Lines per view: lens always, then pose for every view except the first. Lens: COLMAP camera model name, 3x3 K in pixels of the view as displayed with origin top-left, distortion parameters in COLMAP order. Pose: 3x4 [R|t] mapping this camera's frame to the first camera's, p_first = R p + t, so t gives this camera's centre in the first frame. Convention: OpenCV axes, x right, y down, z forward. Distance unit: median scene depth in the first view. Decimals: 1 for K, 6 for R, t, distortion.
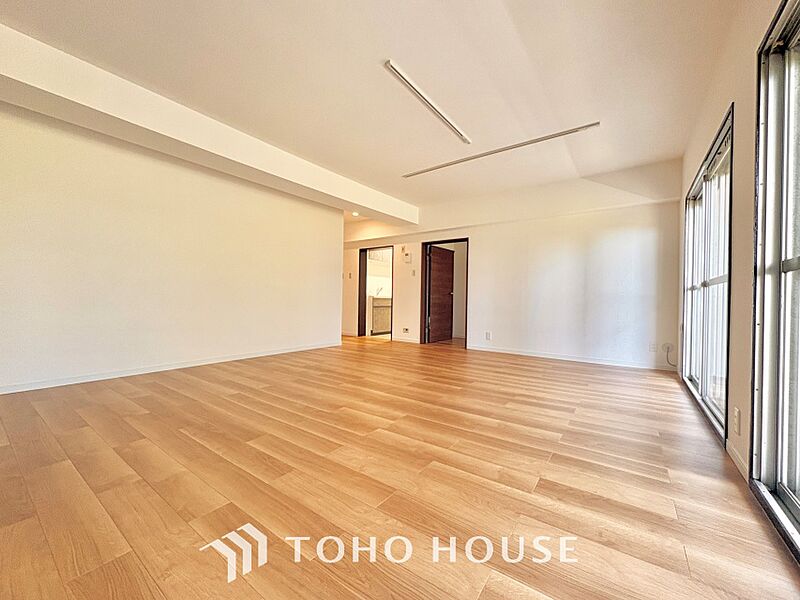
lens RADIAL K [[319.1, 0, 400.4], [0, 319.1, 299.7], [0, 0, 1]] dist [-0.001594, 0.000382]
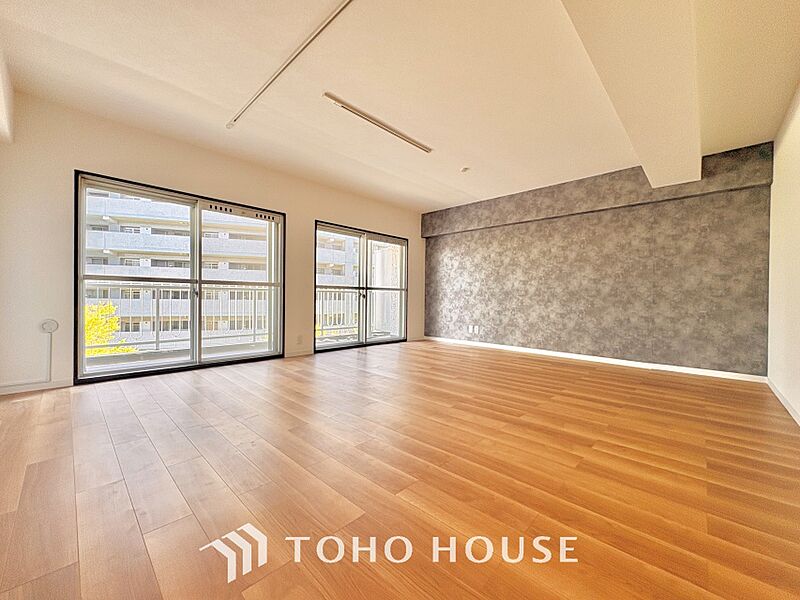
lens RADIAL K [[319.1, 0, 399.7], [0, 319.1, 299.0], [0, 0, 1]] dist [-0.001594, 0.000382]
pose [[-0.989866, -0.028847, 0.139046, -0.053219], [-0.028245, 0.999581, 0.006300, -0.003734], [-0.139169, 0.002308, -0.990266, 1.052687]]
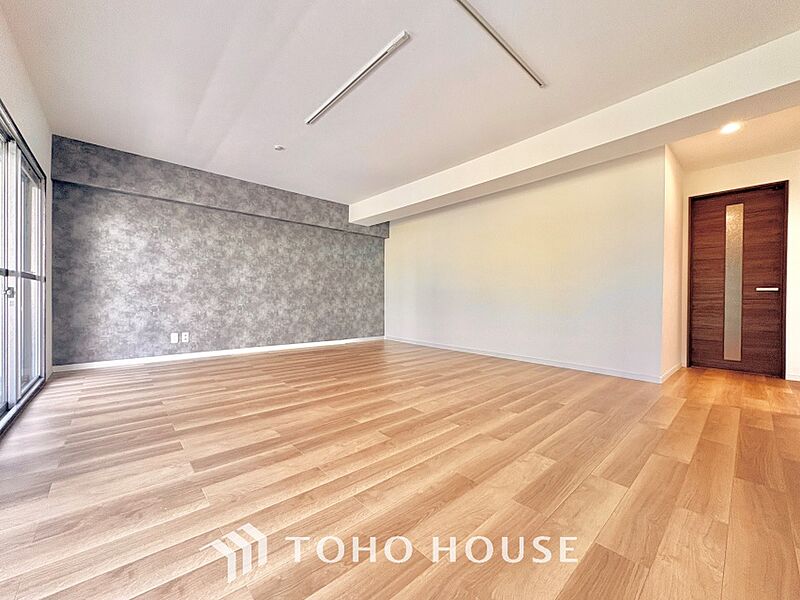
lens RADIAL K [[319.1, 0, 400.3], [0, 319.1, 298.8], [0, 0, 1]] dist [-0.001594, 0.000382]
pose [[-0.210308, -0.016998, -0.977487, 0.478102], [-0.012860, 0.999810, -0.014619, 0.005809], [0.977551, 0.009496, -0.210487, 0.674809]]
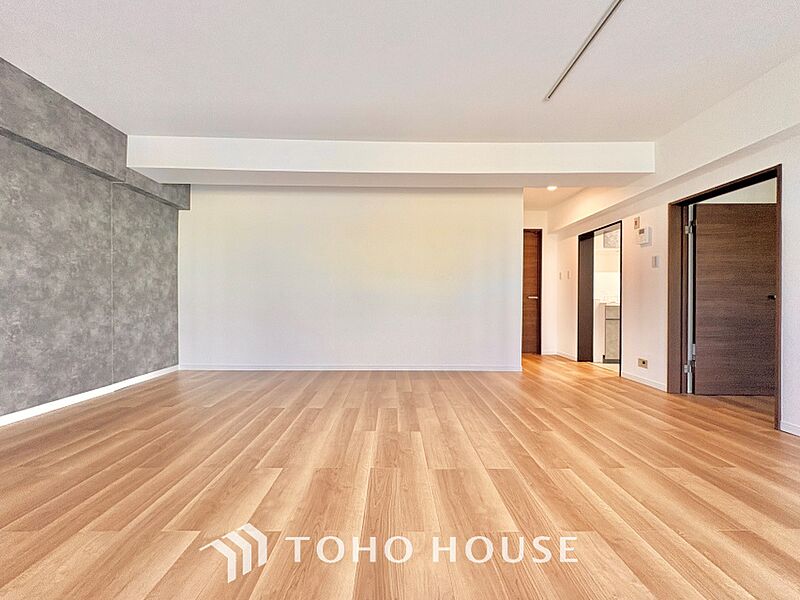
lens RADIAL K [[319.1, 0, 401.4], [0, 319.1, 299.1], [0, 0, 1]] dist [-0.001594, 0.000382]
pose [[0.600733, -0.016655, -0.799276, 0.240932], [0.002233, 0.999814, -0.019156, -0.010079], [0.799447, 0.009723, 0.600658, 0.343158]]
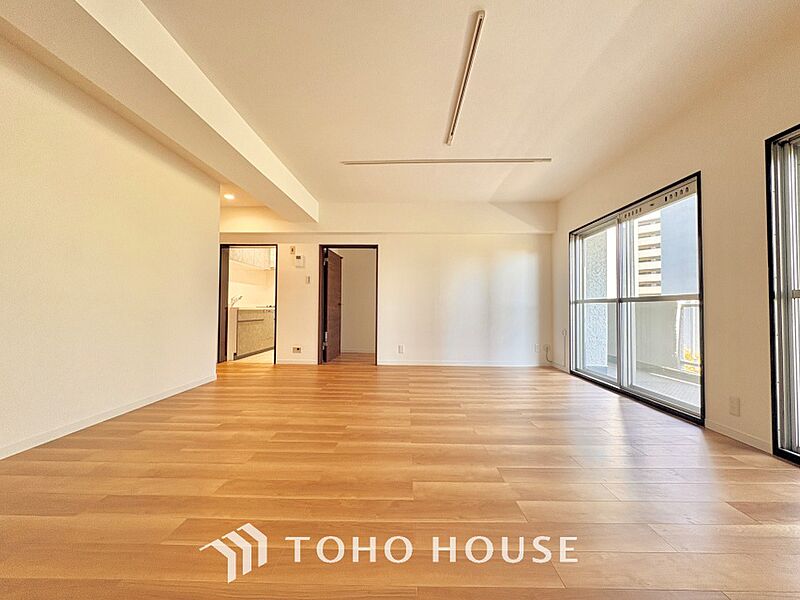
lens RADIAL K [[319.1, 0, 400.6], [0, 319.1, 298.9], [0, 0, 1]] dist [-0.001594, 0.000382]
pose [[0.821776, 0.005292, 0.569787, -0.255460], [0.008246, 0.999742, -0.021179, -0.016072], [-0.569751, 0.022103, 0.821520, 0.198606]]
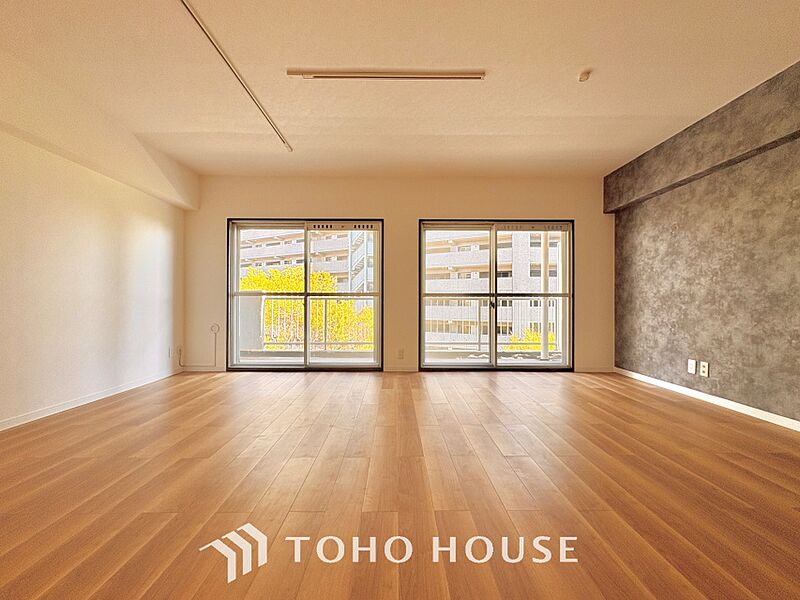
lens RADIAL K [[319.1, 0, 399.6], [0, 319.1, 299.2], [0, 0, 1]] dist [-0.001594, 0.000382]
pose [[-0.592989, -0.010736, 0.805139, -0.280395], [-0.012205, 0.999916, 0.004344, -0.017534], [-0.805118, -0.007250, -0.593071, 0.727009]]
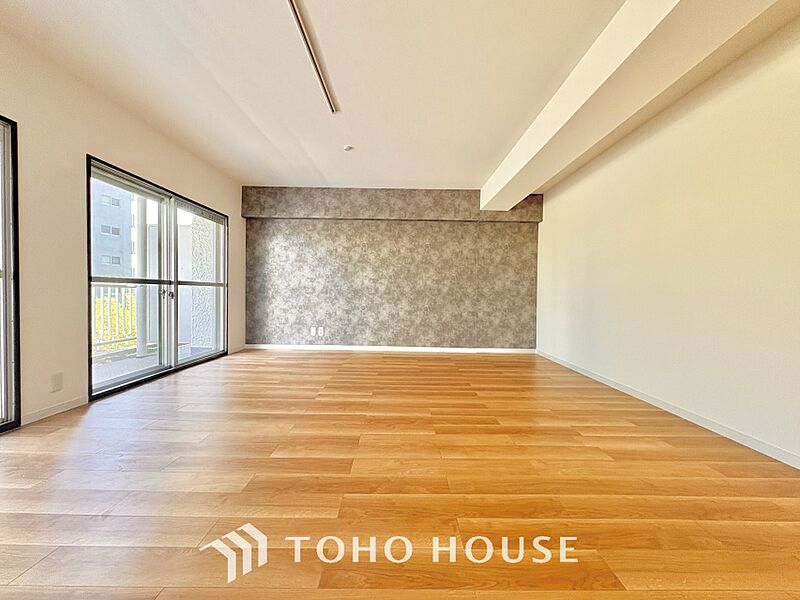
lens RADIAL K [[319.1, 0, 399.7], [0, 319.1, 299.3], [0, 0, 1]] dist [-0.001594, 0.000382]
pose [[-0.813113, -0.018299, -0.581818, 0.188613], [-0.028497, 0.999559, 0.008389, -0.011997], [0.581407, 0.023401, -0.813276, 0.878777]]
